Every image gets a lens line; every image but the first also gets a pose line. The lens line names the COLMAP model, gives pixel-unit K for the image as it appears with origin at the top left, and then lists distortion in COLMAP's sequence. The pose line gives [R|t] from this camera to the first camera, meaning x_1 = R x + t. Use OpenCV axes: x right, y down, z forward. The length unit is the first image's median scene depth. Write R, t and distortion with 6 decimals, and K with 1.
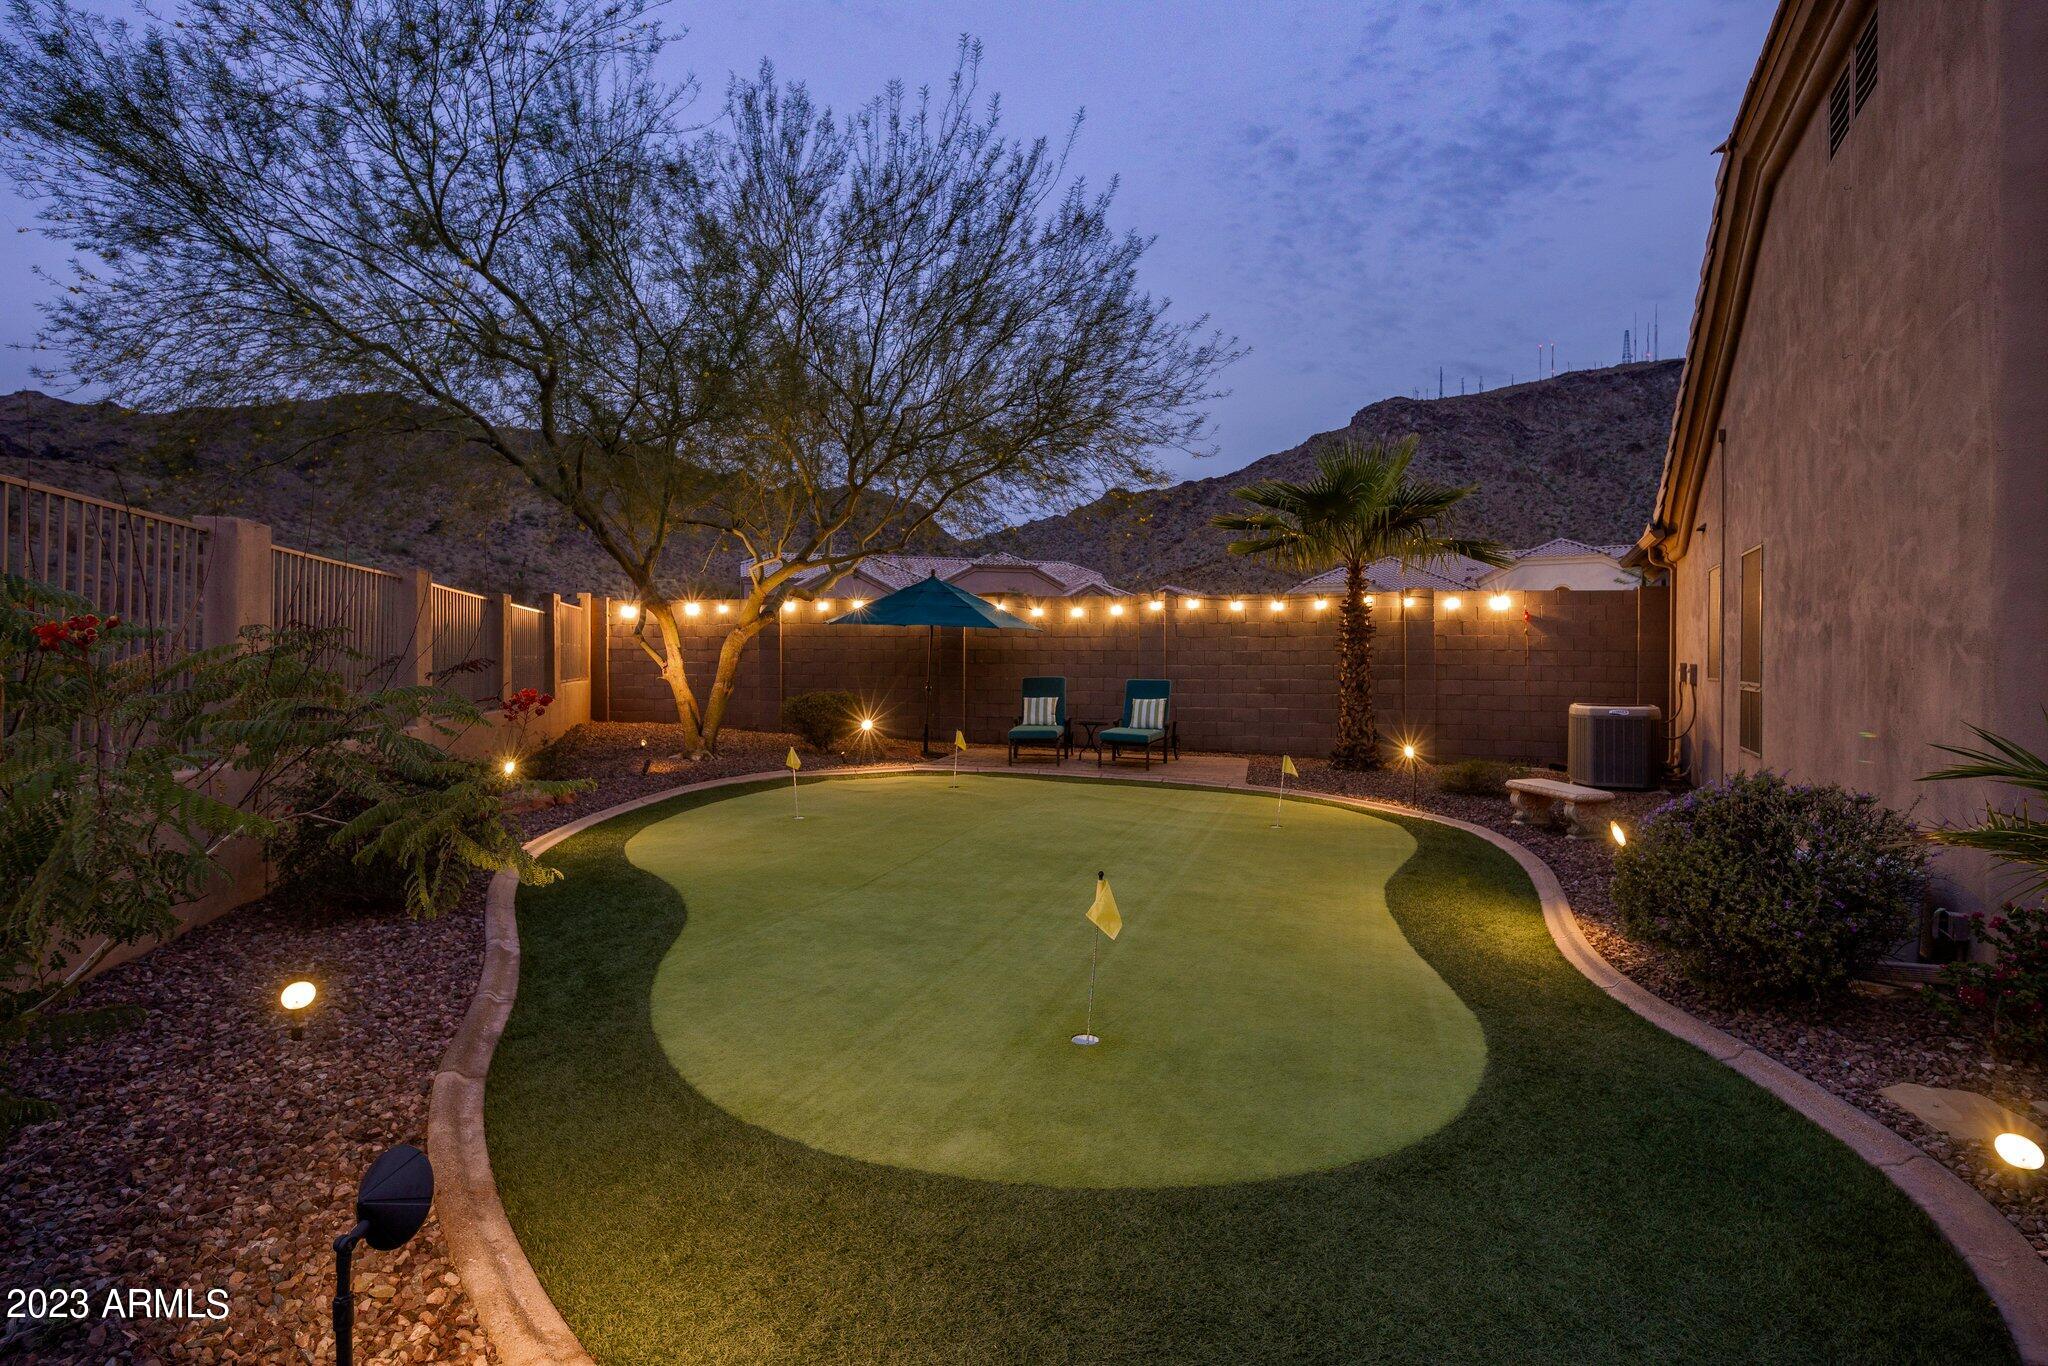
lens RADIAL K [[986.4, 0, 1030.8], [0, 986.4, 667.2], [0, 0, 1]] dist [0.003931, -0.004343]
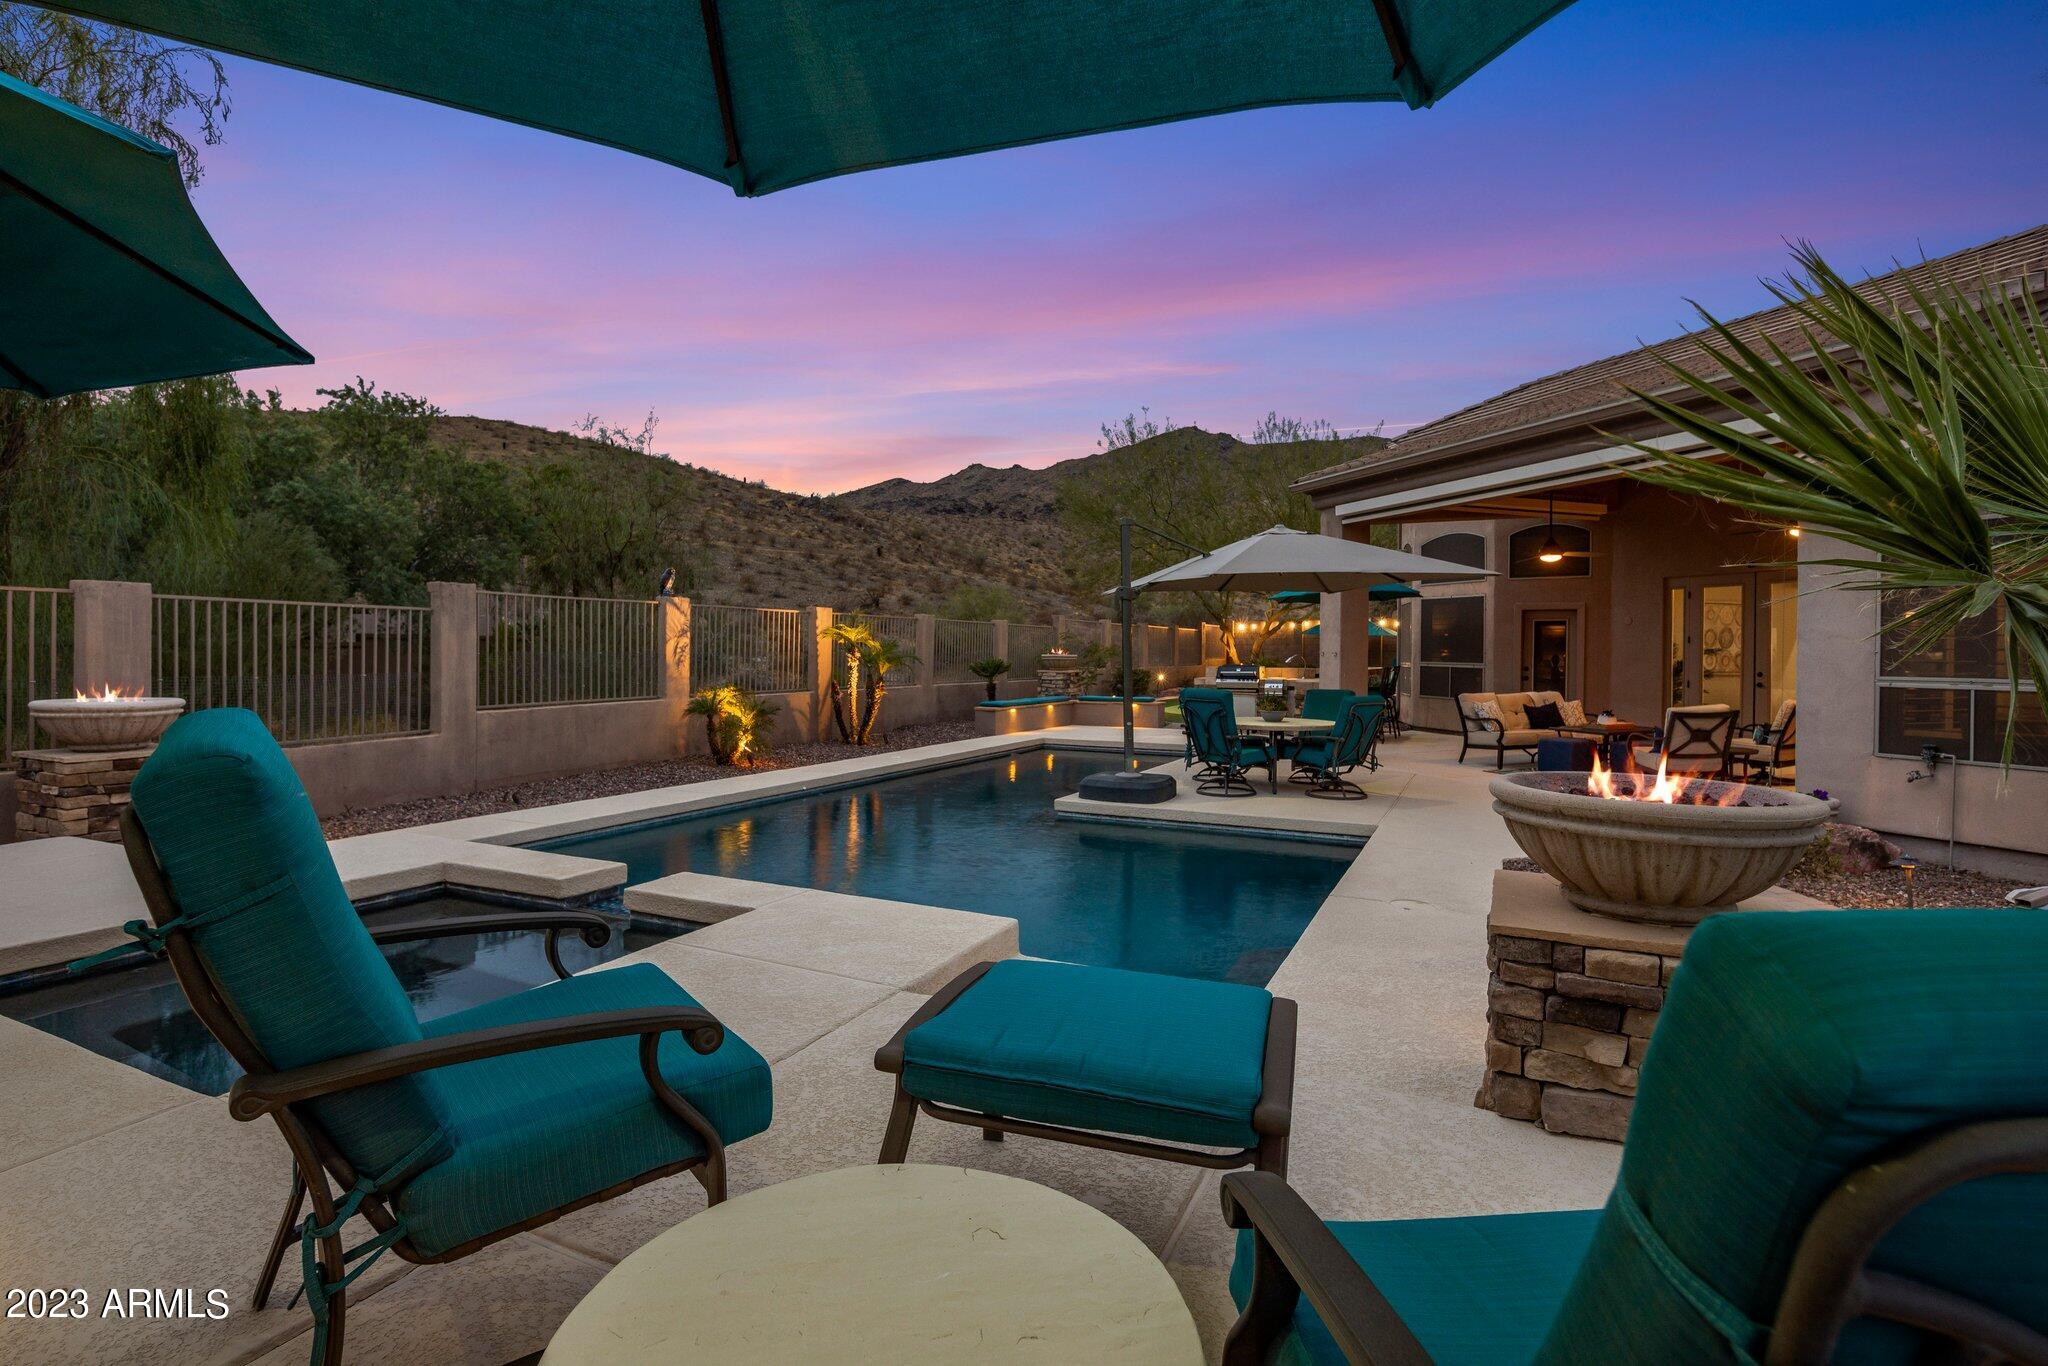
lens RADIAL K [[986.4, 0, 1021.9], [0, 986.4, 664.4], [0, 0, 1]] dist [0.003931, -0.004343]
pose [[0.736567, 0.012201, -0.676255, 0.847696], [-0.008684, 0.999925, 0.008582, 0.013278], [0.676309, -0.000449, 0.736618, -1.110388]]
